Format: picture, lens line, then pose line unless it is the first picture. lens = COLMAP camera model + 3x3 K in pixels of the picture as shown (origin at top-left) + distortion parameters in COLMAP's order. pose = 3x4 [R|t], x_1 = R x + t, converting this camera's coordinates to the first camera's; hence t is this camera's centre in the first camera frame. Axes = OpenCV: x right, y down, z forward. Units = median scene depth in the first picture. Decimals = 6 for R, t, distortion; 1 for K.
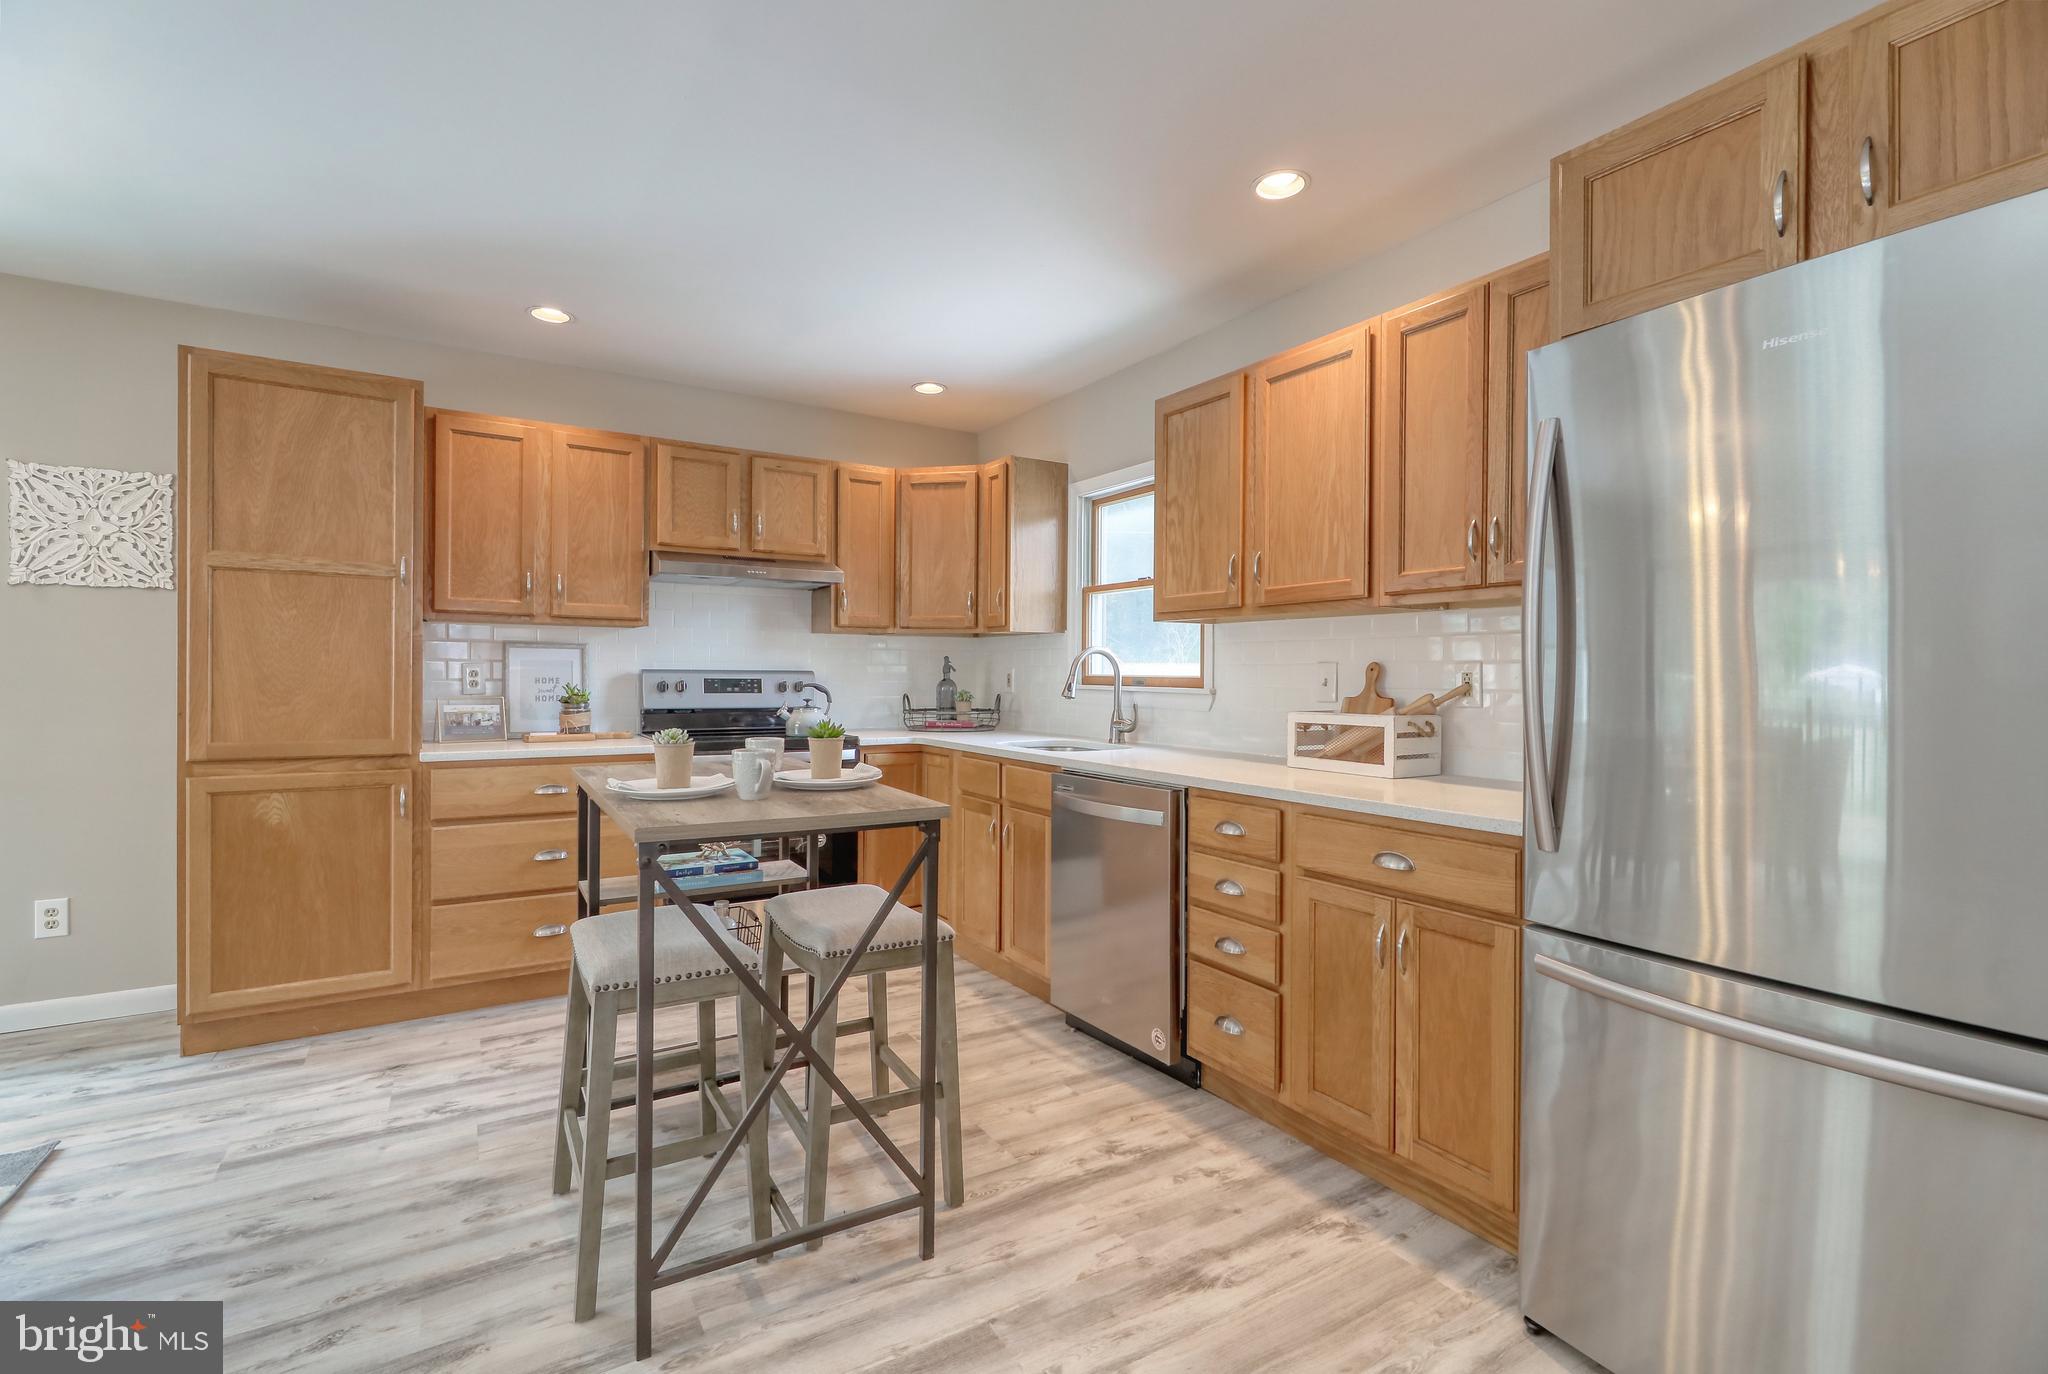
lens RADIAL K [[925.3, 0, 1048.2], [0, 925.3, 680.5], [0, 0, 1]] dist [-0.000540, 0.000736]
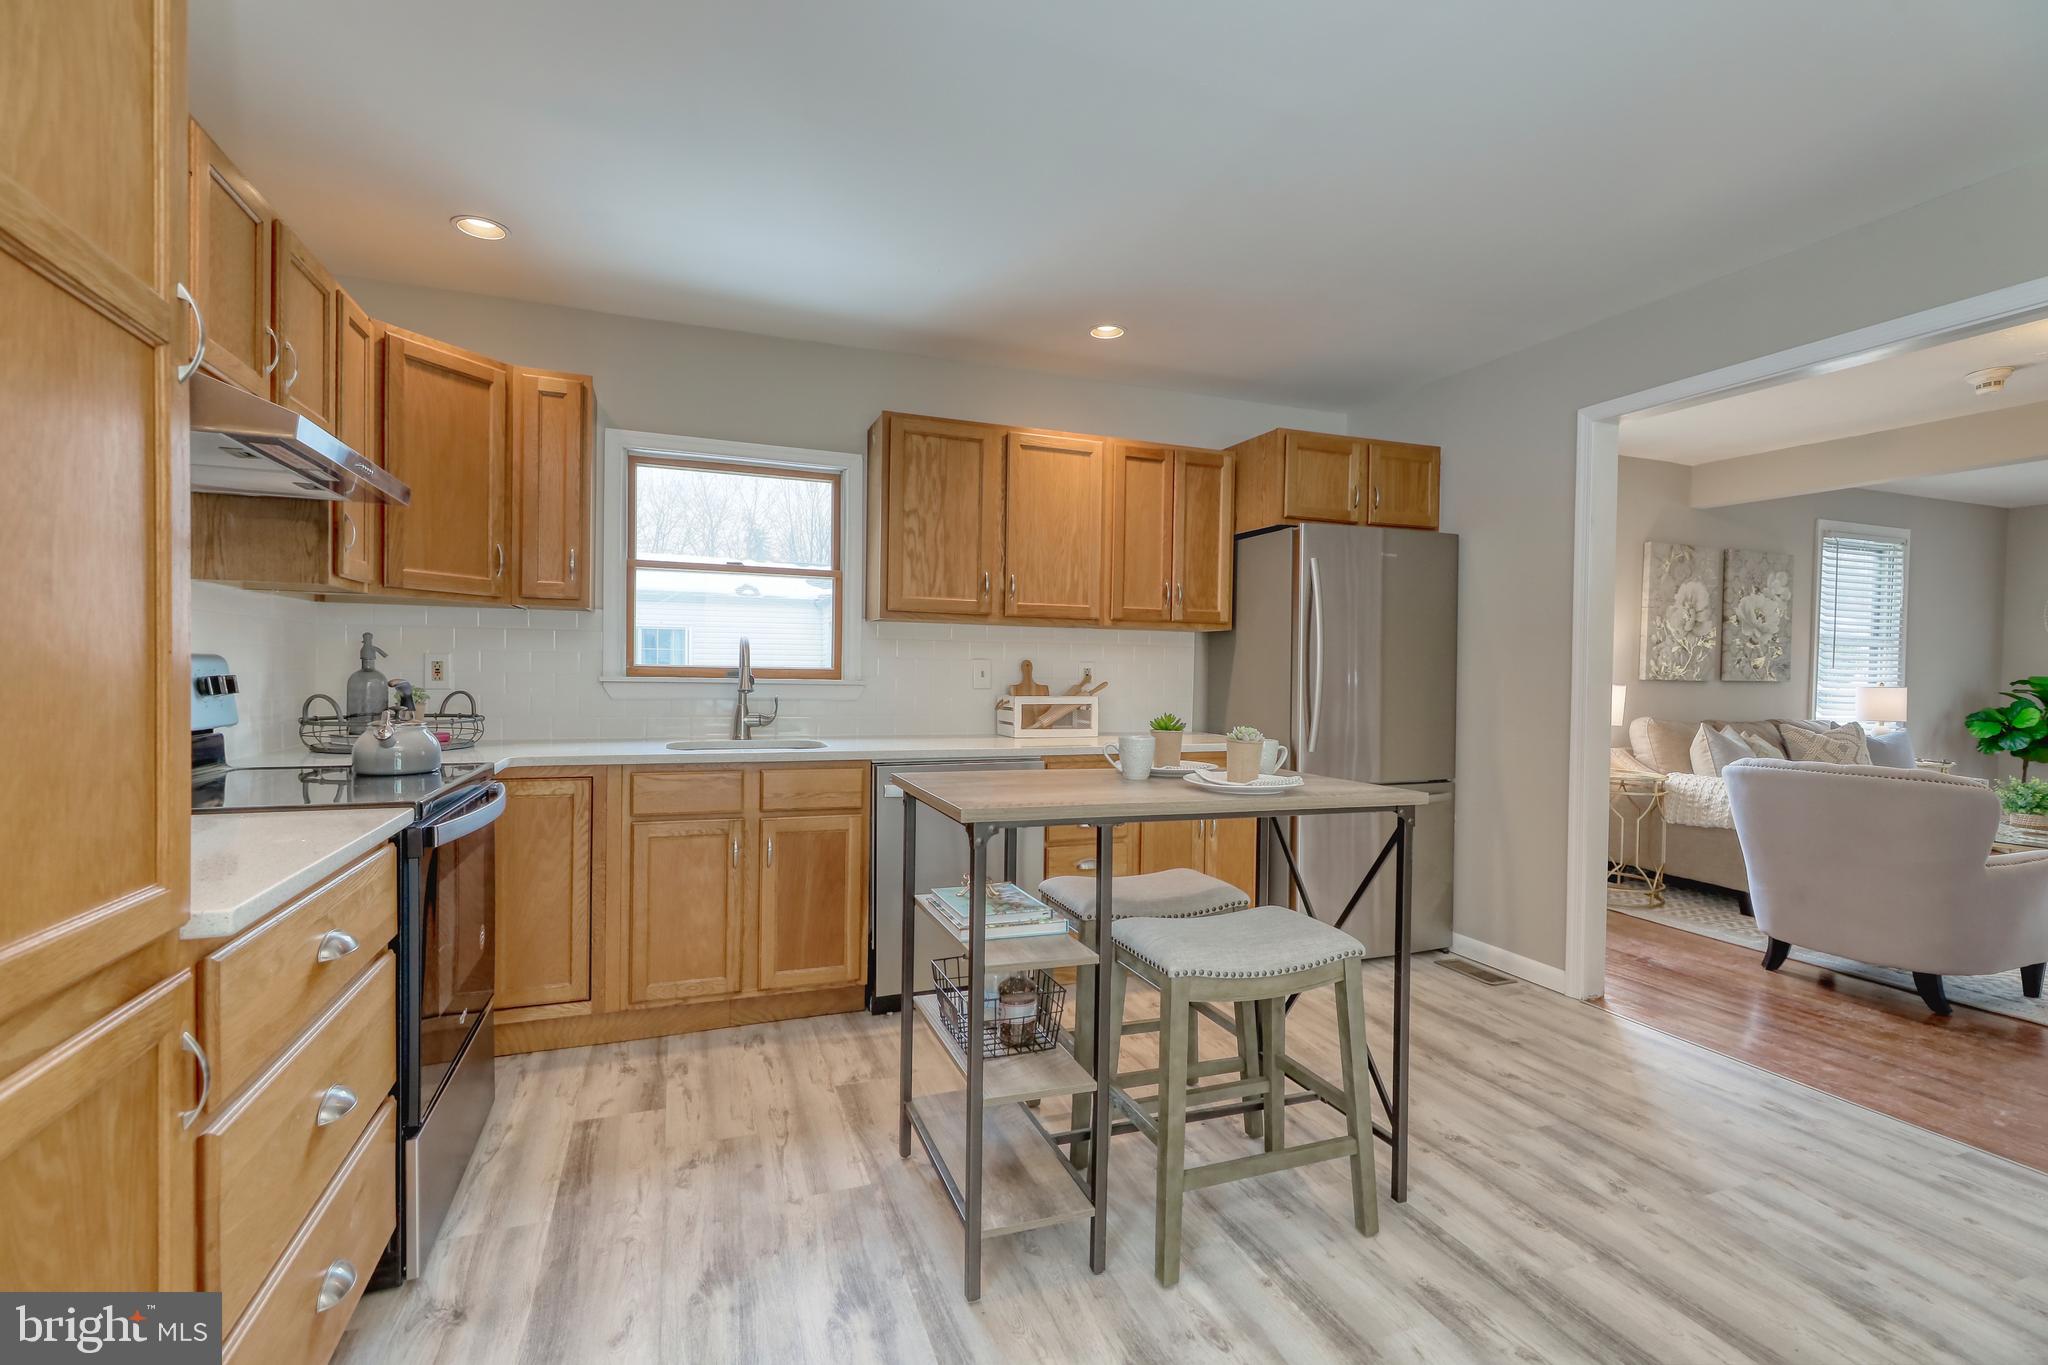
lens RADIAL K [[925.3, 0, 1007.7], [0, 925.3, 684.9], [0, 0, 1]] dist [-0.000540, 0.000736]
pose [[0.204705, -0.017502, 0.978667, -0.954758], [-0.005391, 0.999805, 0.019007, -0.007700], [-0.978809, -0.009167, 0.204571, 0.674341]]
